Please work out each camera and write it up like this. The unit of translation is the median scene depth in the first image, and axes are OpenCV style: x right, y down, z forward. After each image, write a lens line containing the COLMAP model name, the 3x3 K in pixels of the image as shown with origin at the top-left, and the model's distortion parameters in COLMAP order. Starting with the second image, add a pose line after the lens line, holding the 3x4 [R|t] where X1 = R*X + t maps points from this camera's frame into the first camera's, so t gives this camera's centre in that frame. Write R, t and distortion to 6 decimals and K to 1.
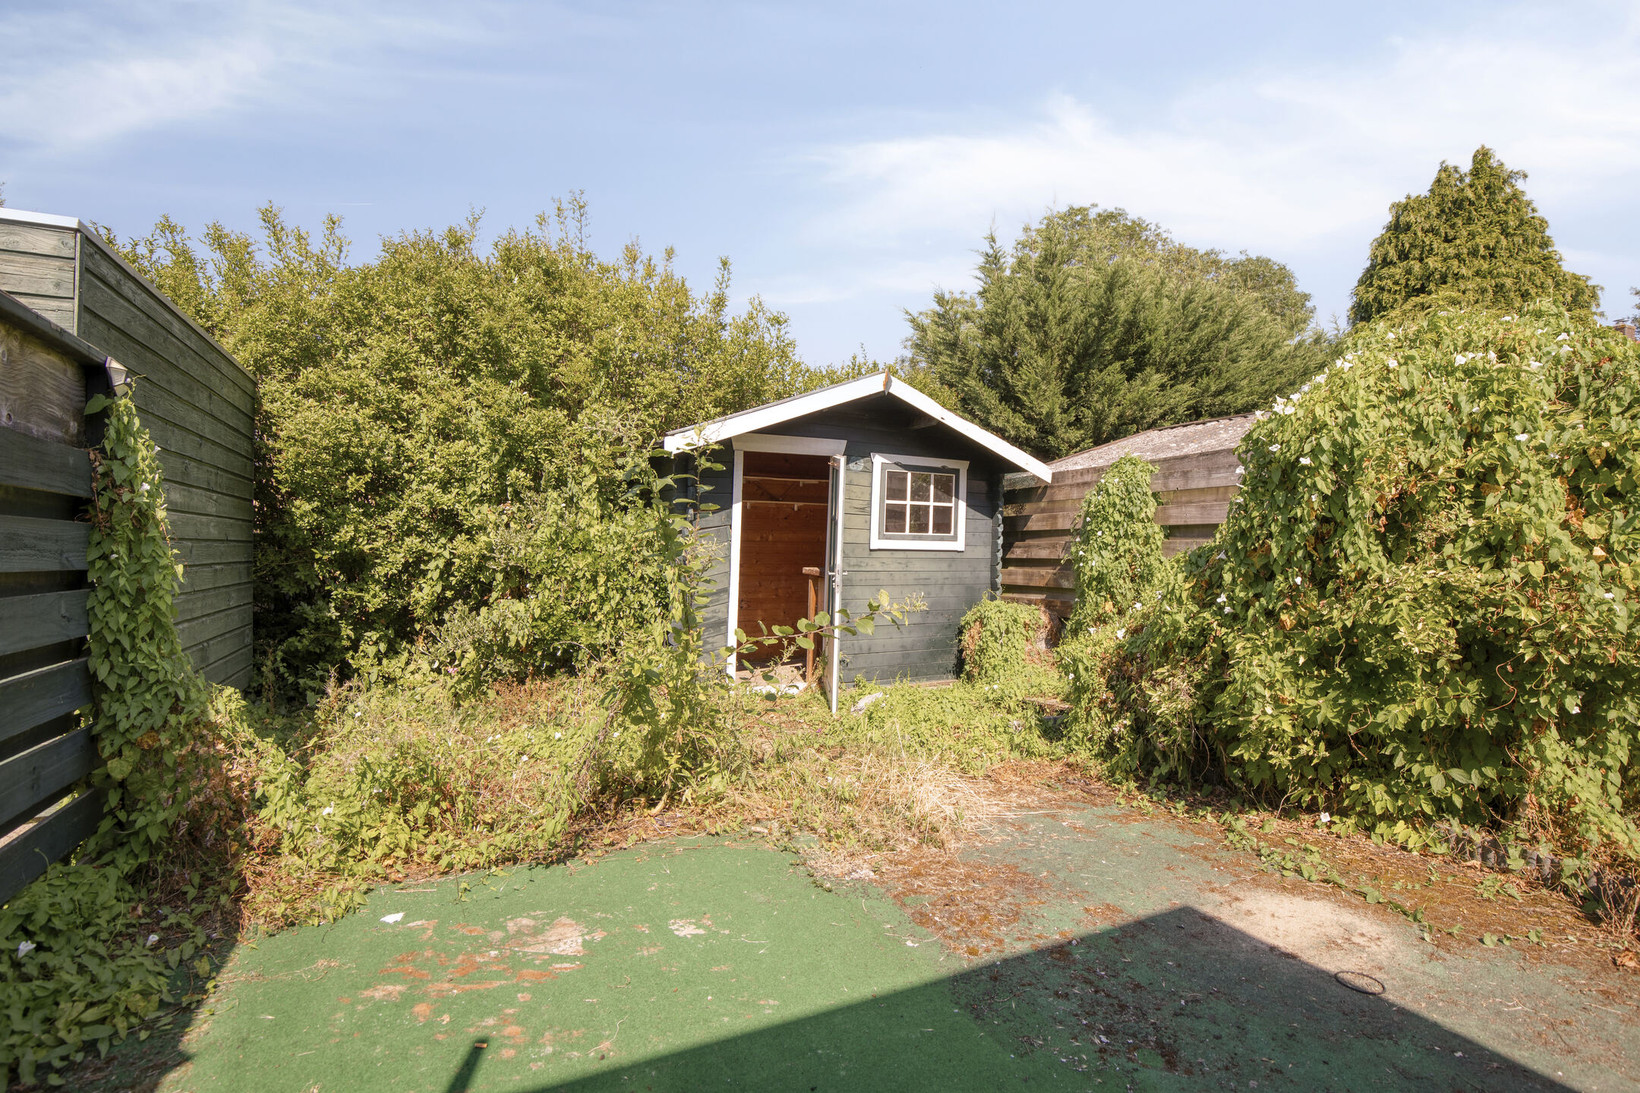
lens RADIAL K [[803.6, 0, 819.9], [0, 803.6, 537.6], [0, 0, 1]] dist [-0.024547, -0.000717]
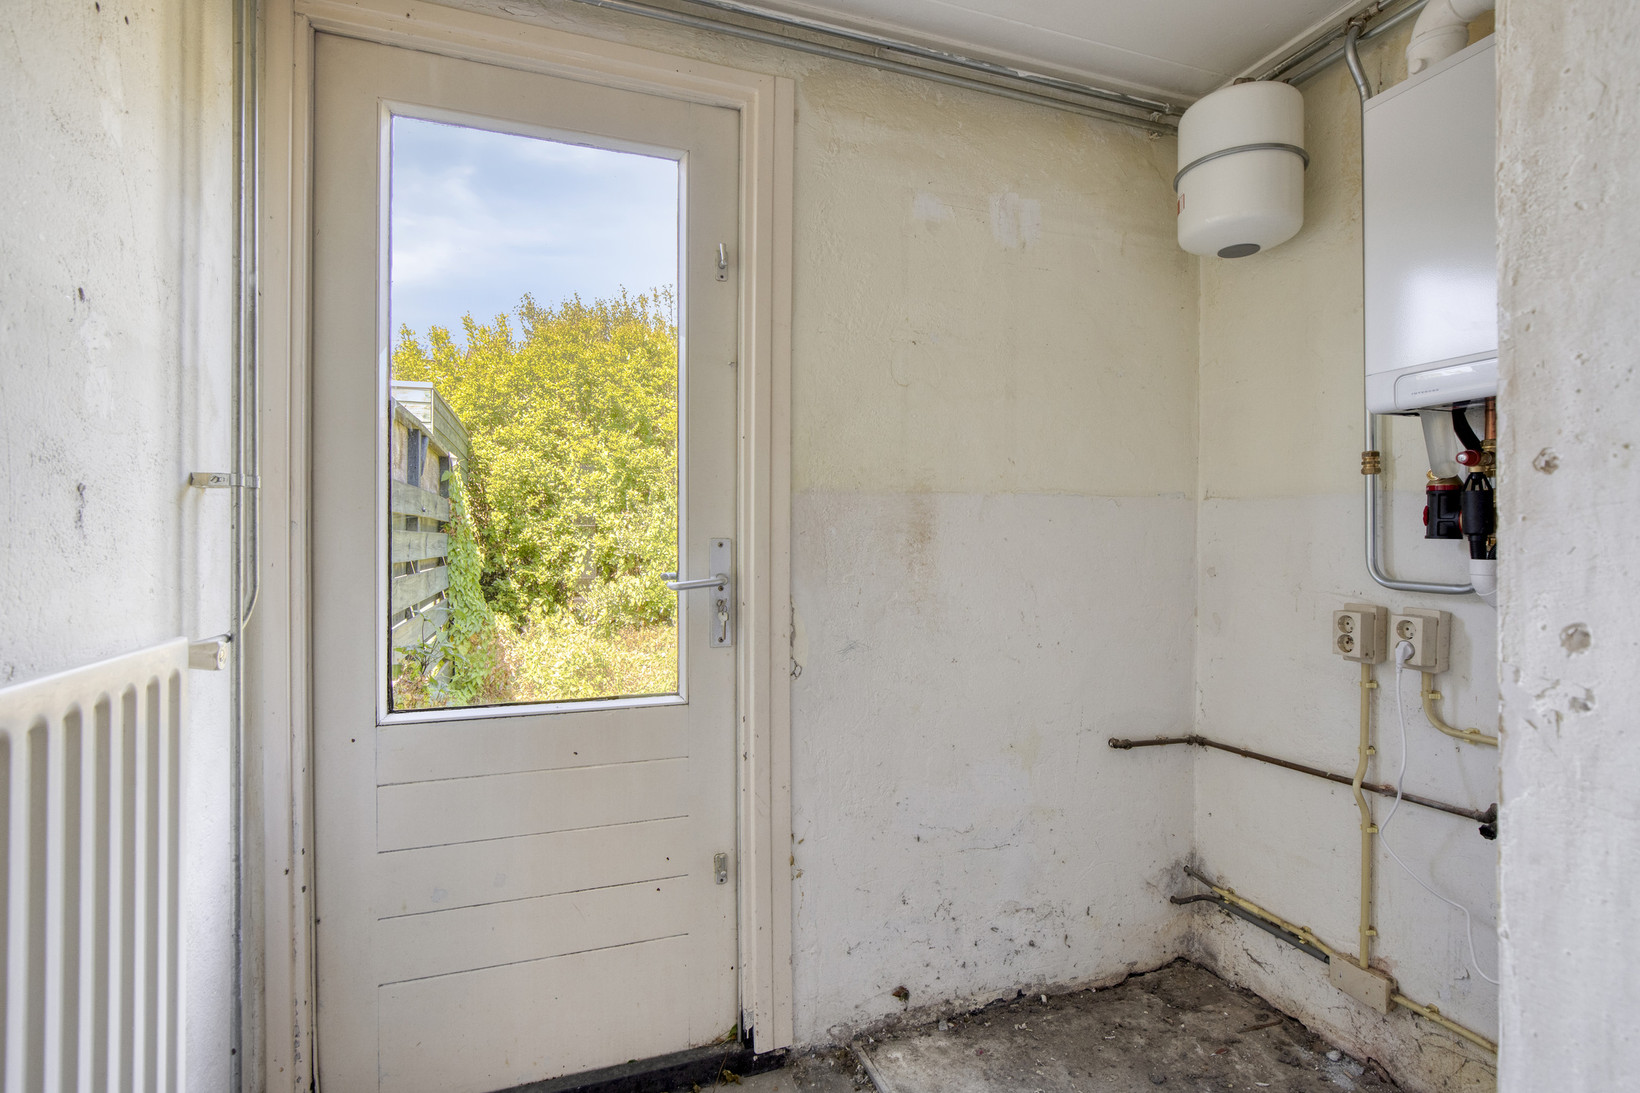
lens RADIAL K [[803.6, 0, 825.9], [0, 803.6, 542.8], [0, 0, 1]] dist [-0.024547, -0.000717]
pose [[0.995385, -0.003849, -0.095881, 0.129097], [0.005911, 0.999757, 0.021236, -0.015585], [0.095776, -0.021705, 0.995166, -0.472699]]
